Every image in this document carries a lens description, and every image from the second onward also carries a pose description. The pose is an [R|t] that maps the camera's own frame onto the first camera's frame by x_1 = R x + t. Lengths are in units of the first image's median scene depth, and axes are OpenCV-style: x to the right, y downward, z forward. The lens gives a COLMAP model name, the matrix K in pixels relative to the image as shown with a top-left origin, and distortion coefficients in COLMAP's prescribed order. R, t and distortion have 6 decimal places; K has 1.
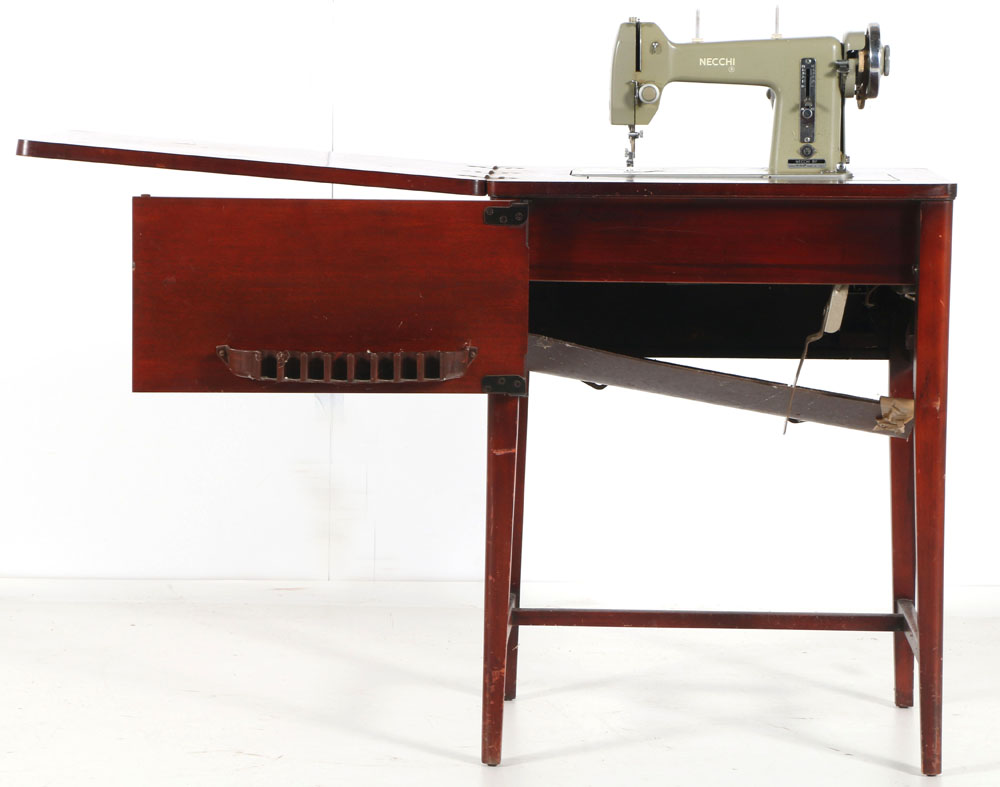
lens RADIAL K [[3478.8, 0, 500.0], [0, 3478.8, 393.5], [0, 0, 1]] dist [0.620803, -1.172855]
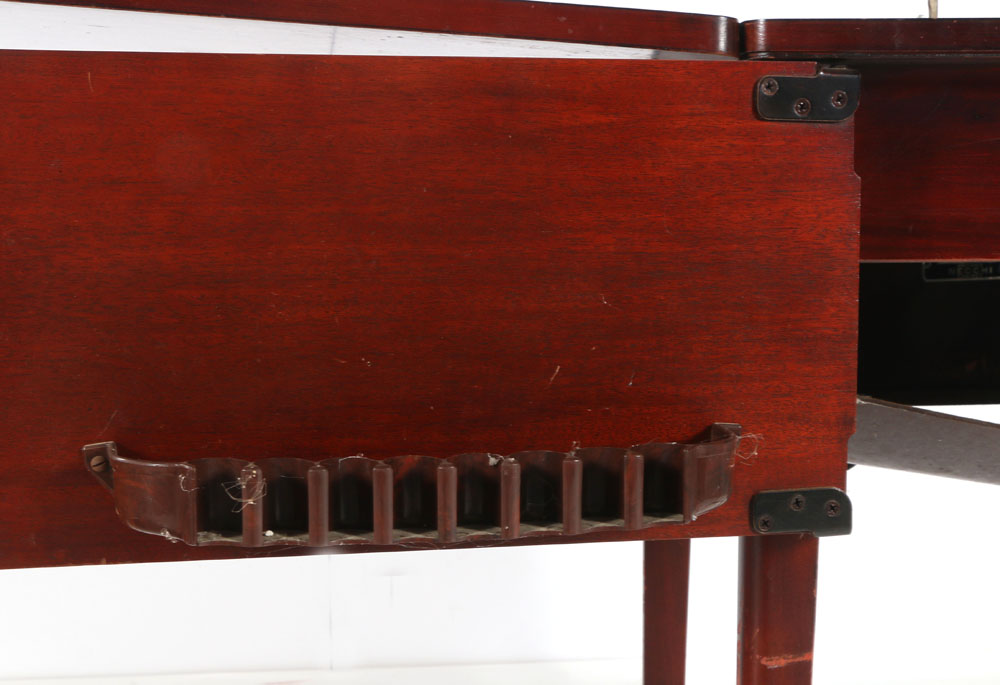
lens RADIAL K [[1271.2, 0, 500.0], [0, 1271.2, 342.5], [0, 0, 1]] dist [-0.013952, -0.014245]
pose [[0.991720, -0.027662, 0.125403, -0.053067], [0.029913, 0.999423, -0.016102, -0.021311], [-0.124885, 0.019719, 0.991975, 0.857838]]
